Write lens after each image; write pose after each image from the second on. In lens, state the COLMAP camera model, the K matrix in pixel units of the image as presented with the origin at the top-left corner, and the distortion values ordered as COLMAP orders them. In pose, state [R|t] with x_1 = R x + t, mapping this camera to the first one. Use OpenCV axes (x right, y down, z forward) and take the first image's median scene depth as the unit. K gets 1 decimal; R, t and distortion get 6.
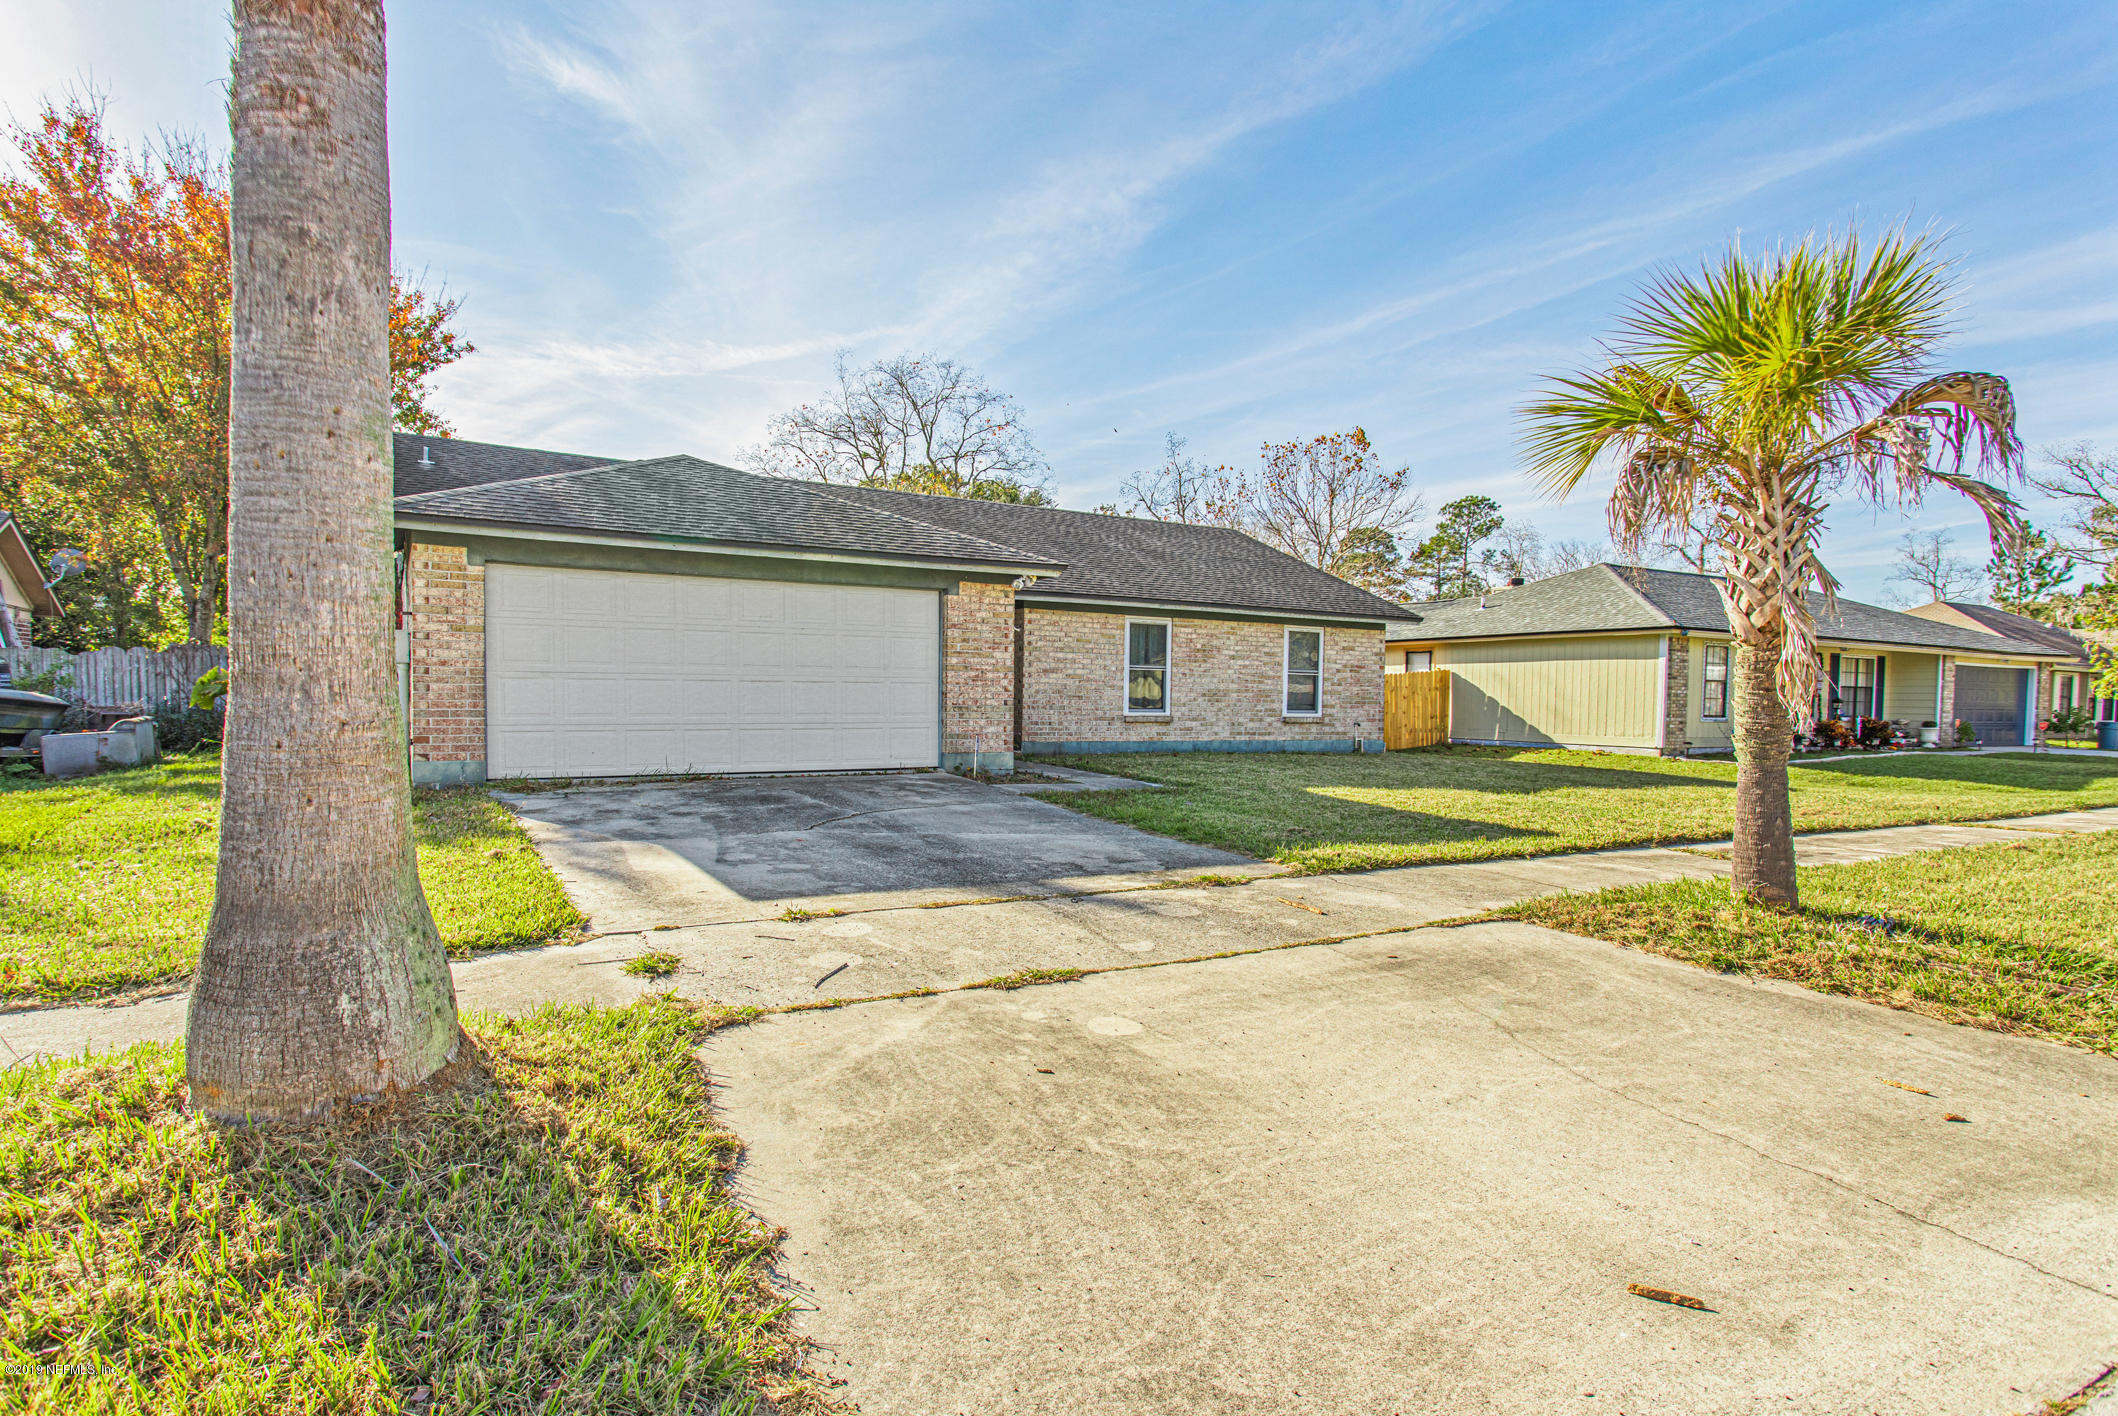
lens RADIAL K [[1054.5, 0, 1050.5], [0, 1054.5, 757.4], [0, 0, 1]] dist [0.004077, 0.000659]
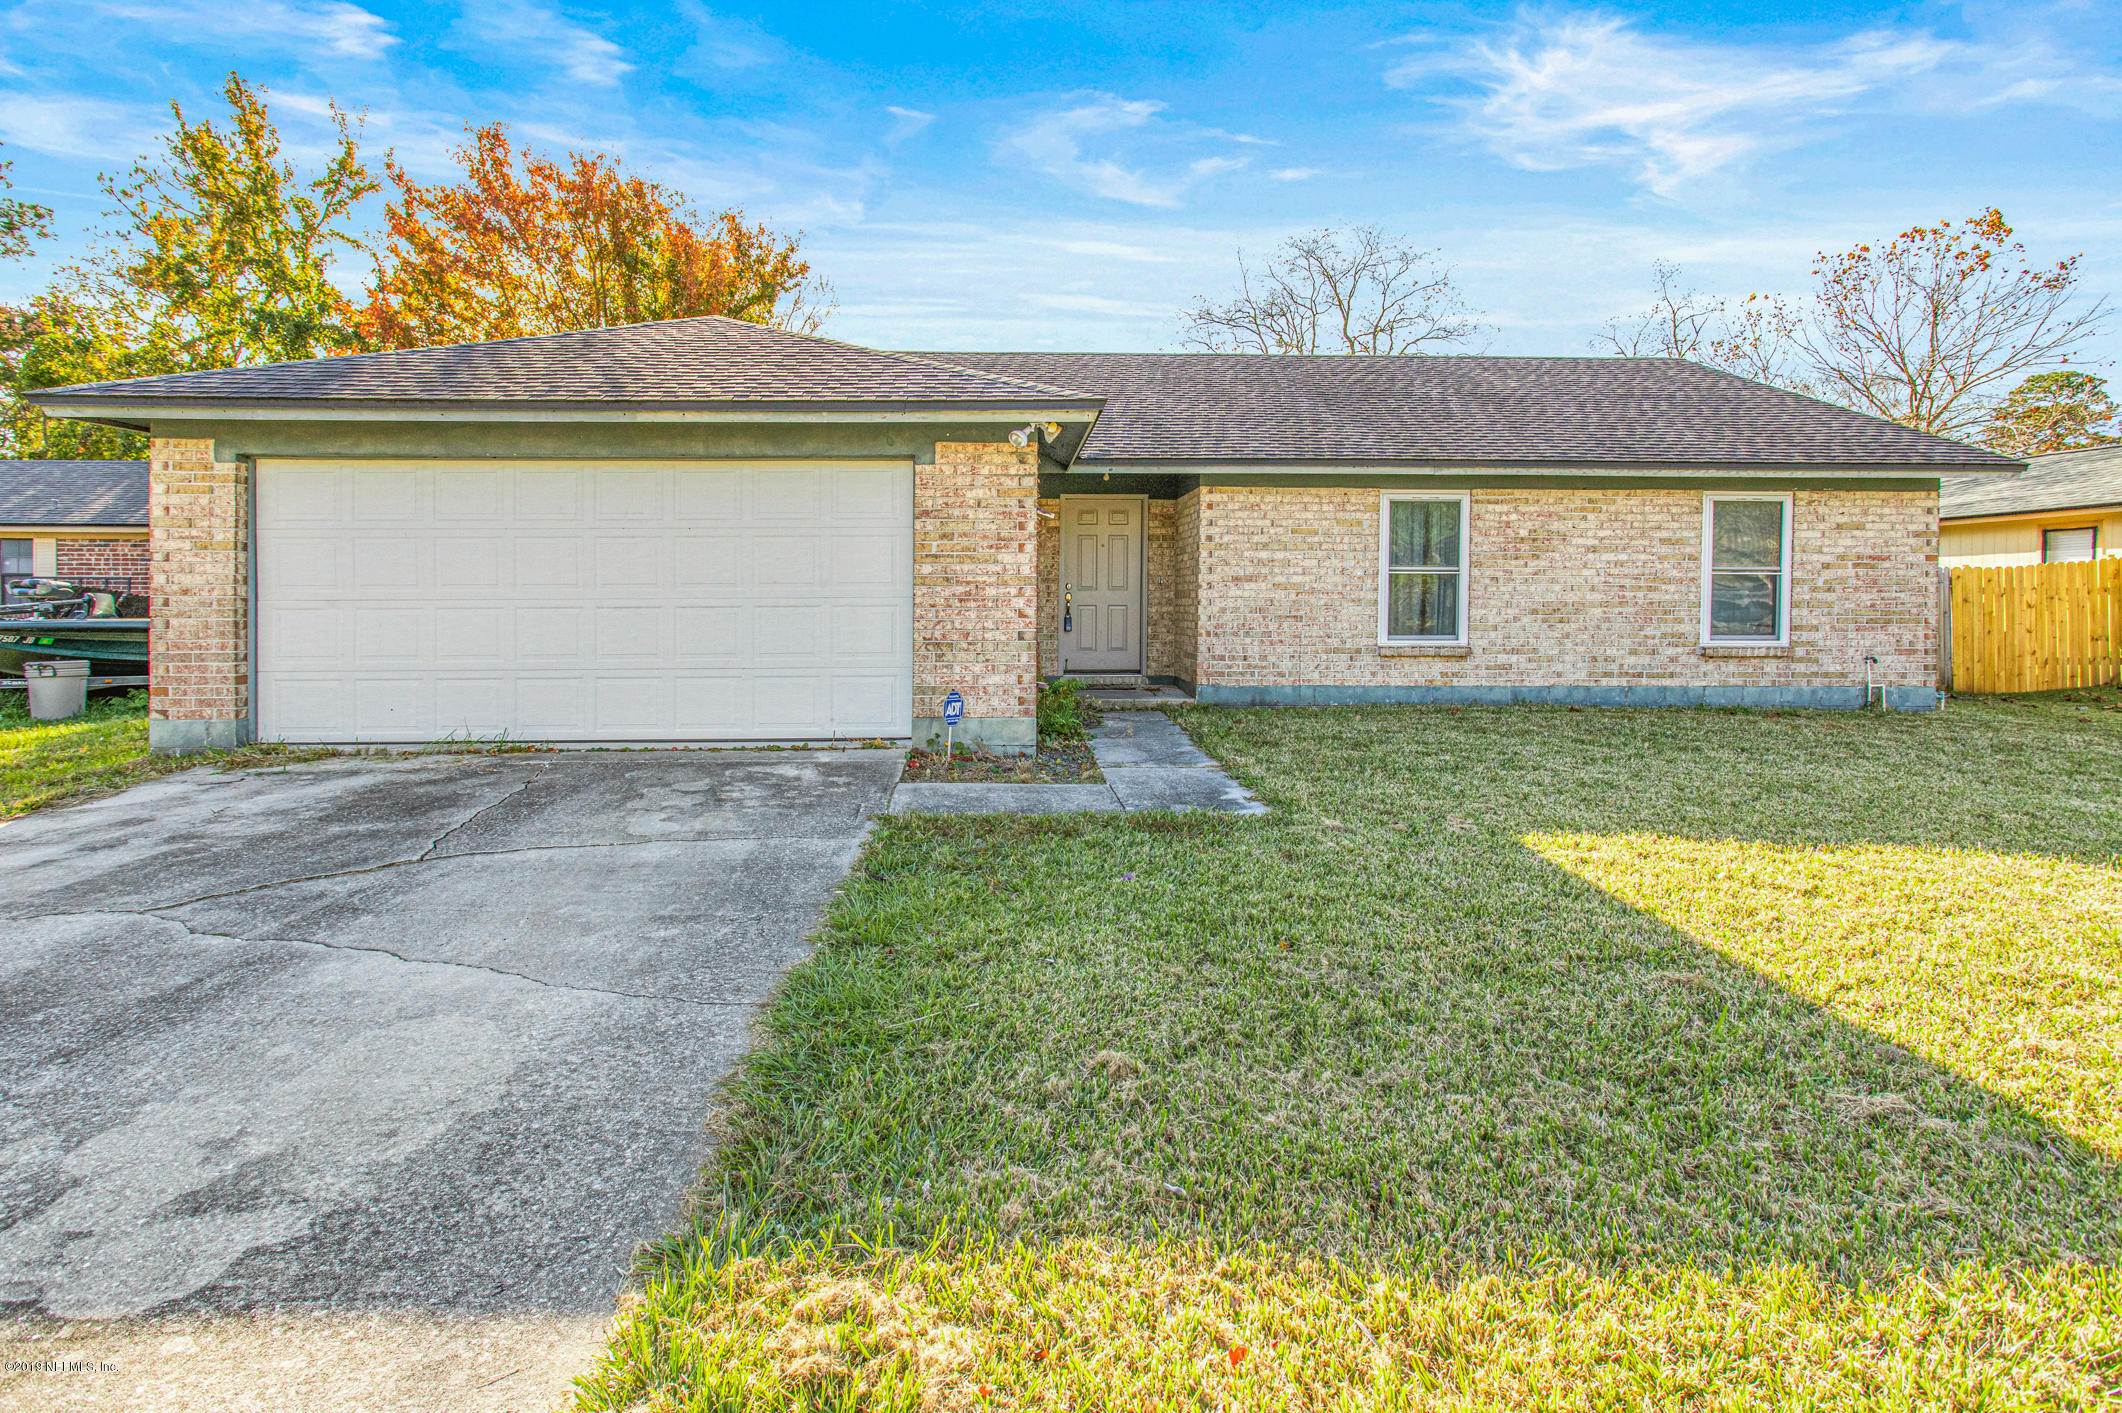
lens RADIAL K [[1013.7, 0, 1061.6], [0, 1013.7, 638.5], [0, 0, 1]] dist [0.003600, 0.001643]
pose [[0.884286, 0.006316, -0.466904, 0.180471], [-0.016449, 0.999709, -0.017631, -0.028924], [0.466656, 0.023271, 0.884132, 0.352515]]
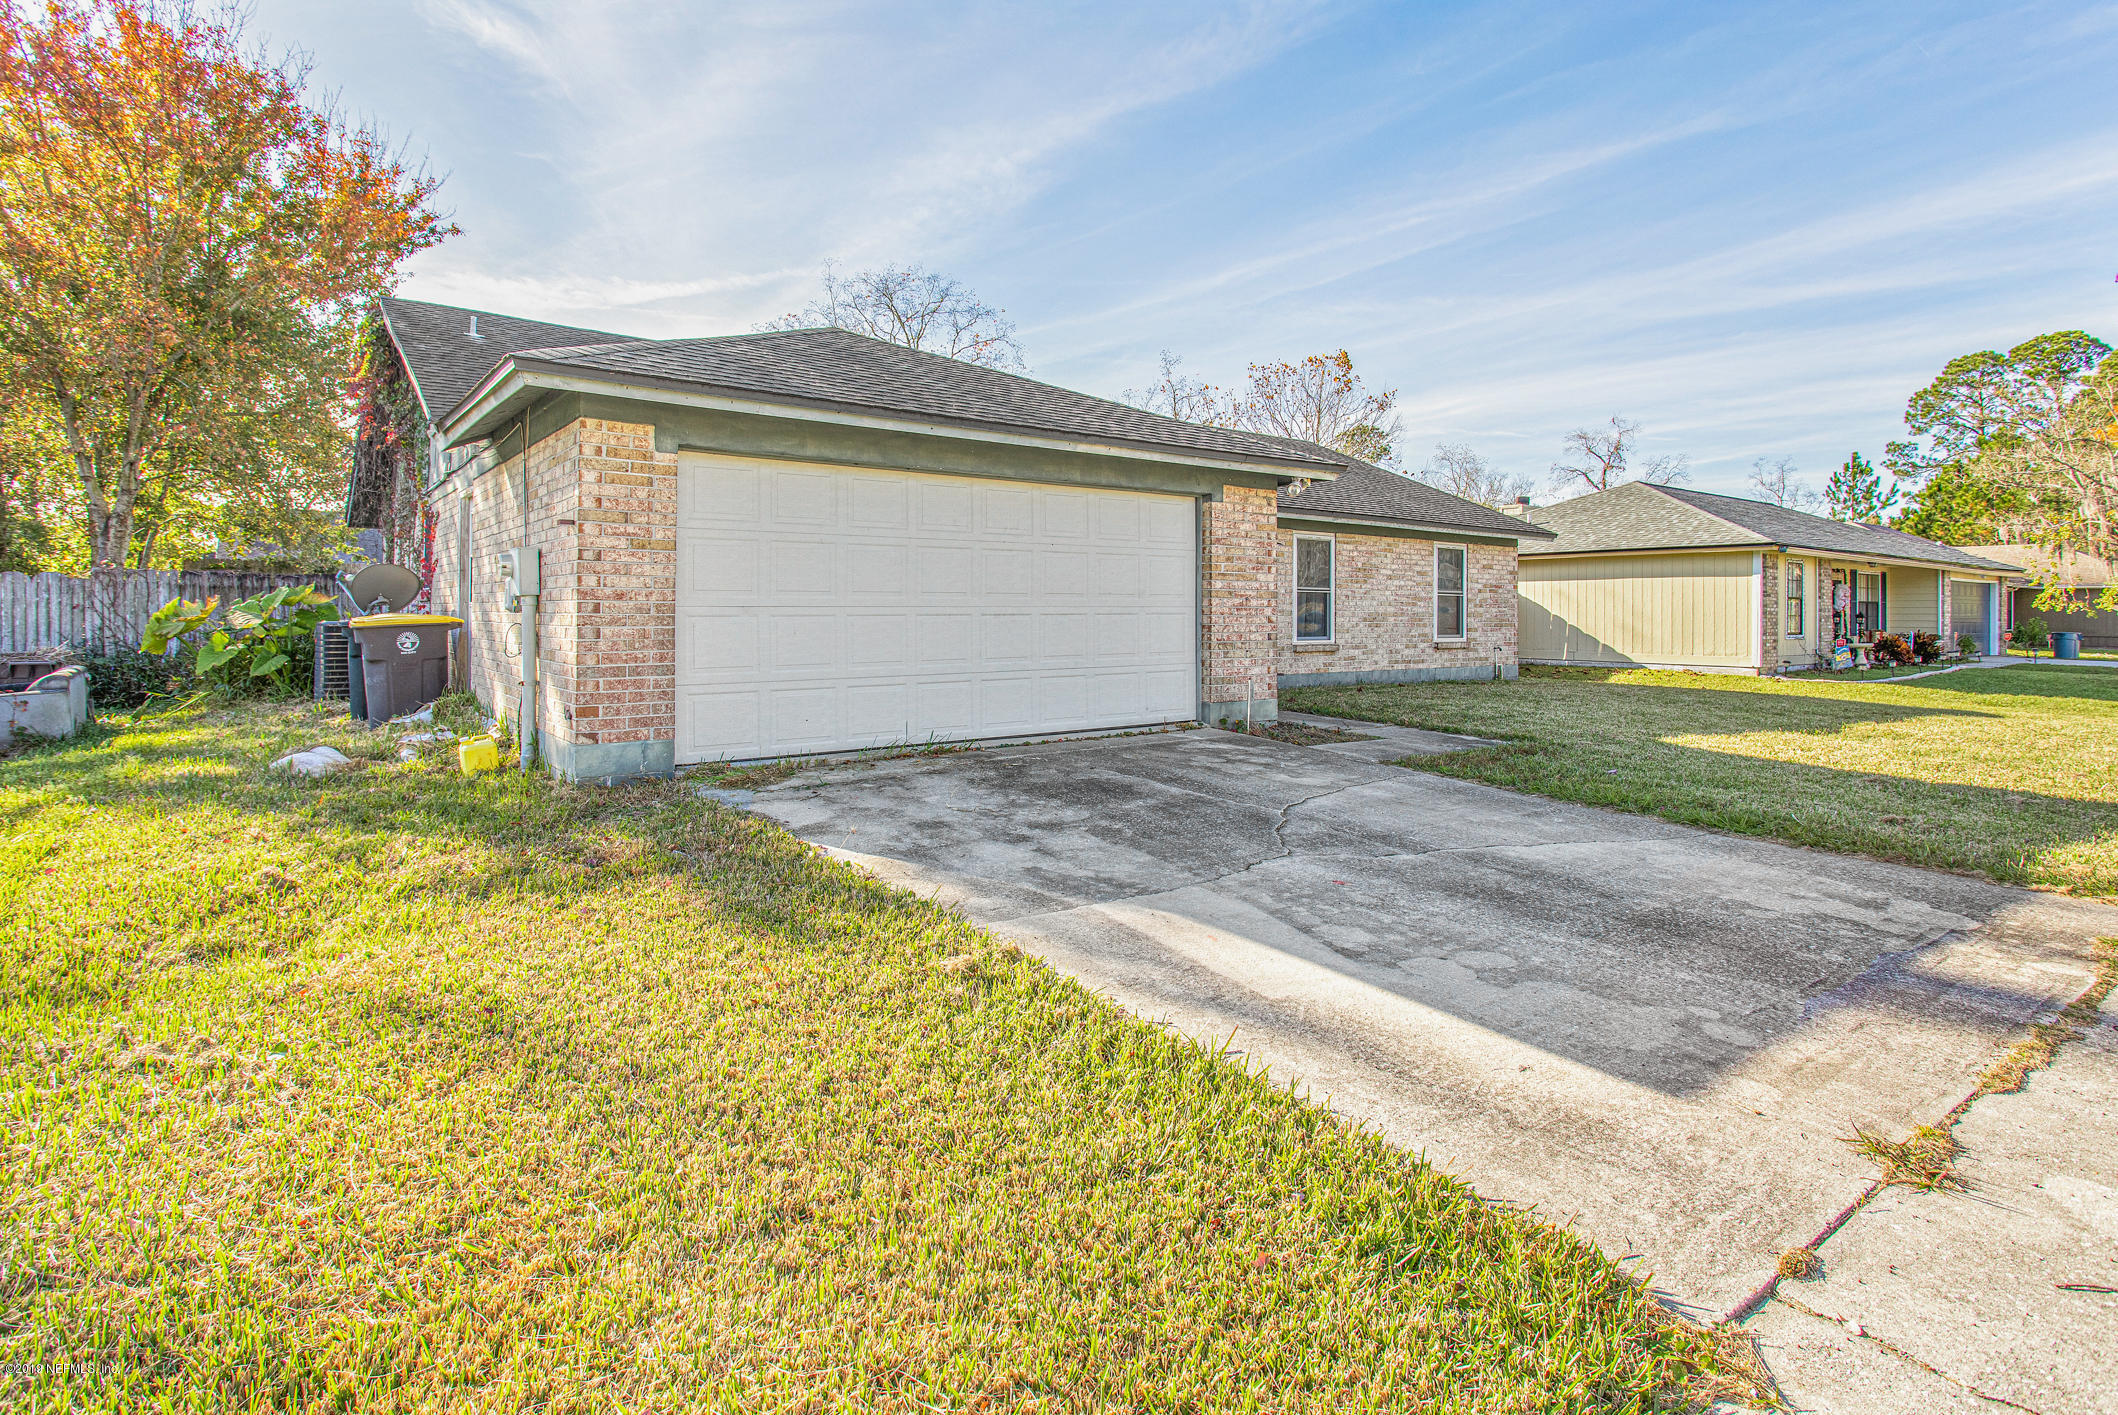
lens RADIAL K [[1009.8, 0, 1066.0], [0, 1009.8, 618.2], [0, 0, 1]] dist [-0.011584, 0.000225]
pose [[0.994348, -0.009716, 0.105725, -0.197454], [0.015205, 0.998571, -0.051229, -0.020932], [-0.105077, 0.052547, 0.993075, 0.184364]]
